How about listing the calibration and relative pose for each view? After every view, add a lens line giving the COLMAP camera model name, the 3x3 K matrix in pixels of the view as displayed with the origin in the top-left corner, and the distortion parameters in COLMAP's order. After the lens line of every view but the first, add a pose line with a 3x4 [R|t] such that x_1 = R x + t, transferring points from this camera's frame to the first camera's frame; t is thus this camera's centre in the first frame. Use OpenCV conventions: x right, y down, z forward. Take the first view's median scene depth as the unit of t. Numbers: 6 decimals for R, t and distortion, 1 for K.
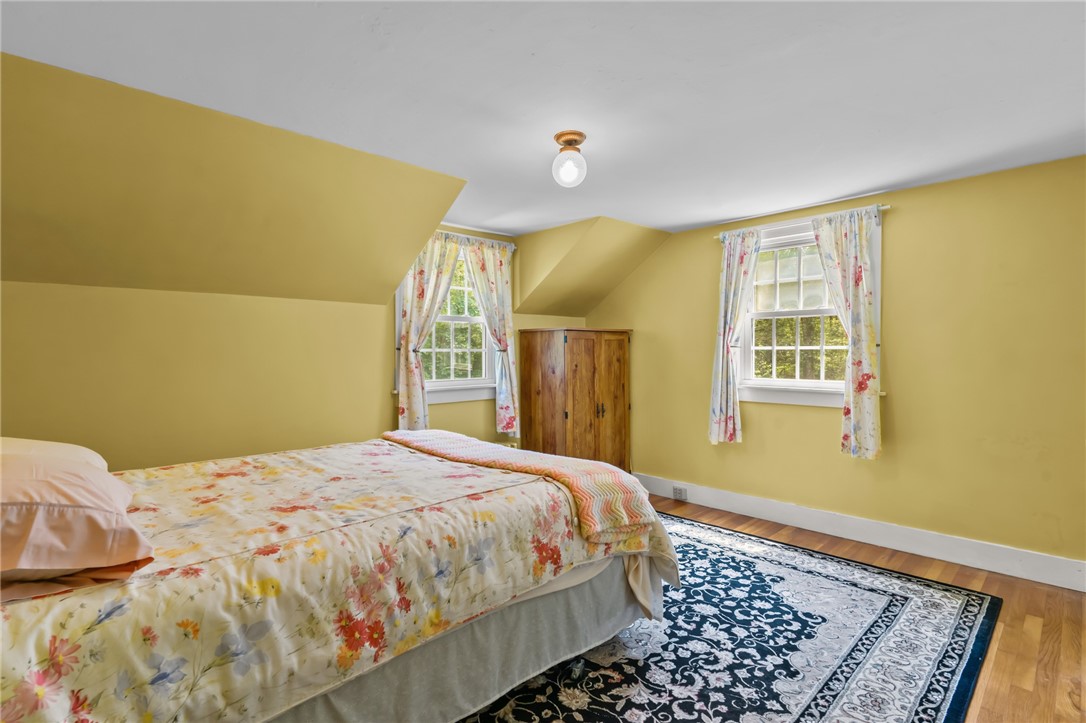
lens RADIAL K [[499.9, 0, 540.5], [0, 499.9, 359.9], [0, 0, 1]] dist [-0.000088, -0.000030]
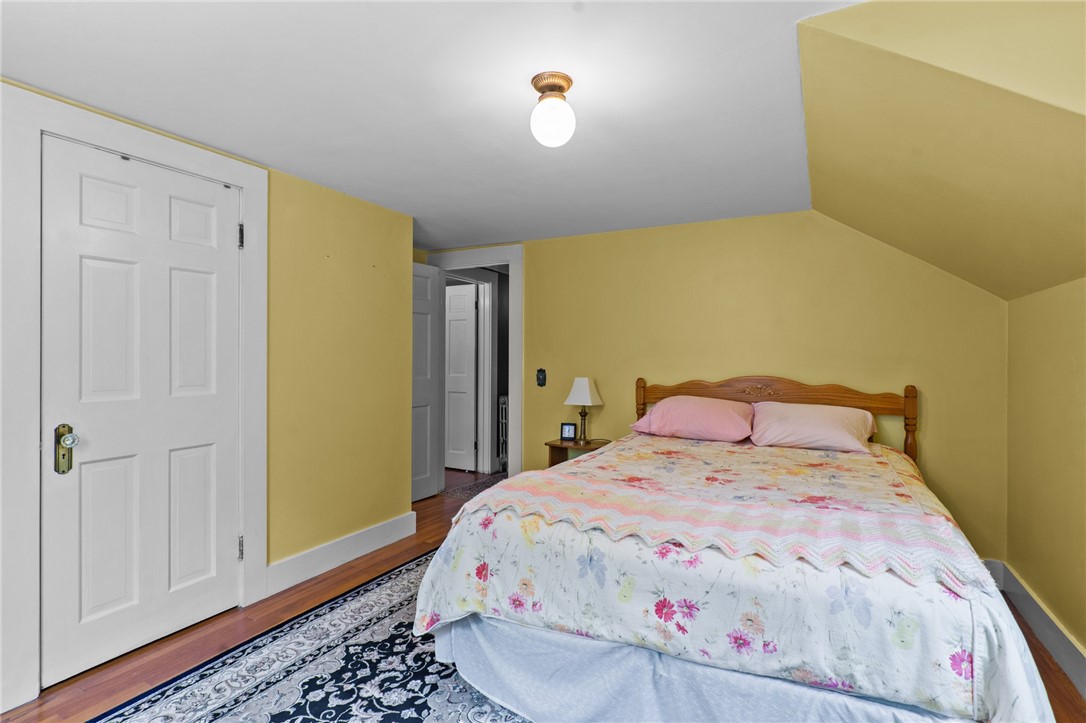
lens RADIAL K [[527.4, 0, 544.8], [0, 527.4, 359.6], [0, 0, 1]] dist [0.000234, 0.000014]
pose [[-0.948298, 0.000165, -0.317380, 0.385747], [-0.004914, 0.999872, 0.015202, -0.035435], [0.317342, 0.015976, -0.948176, 2.089557]]
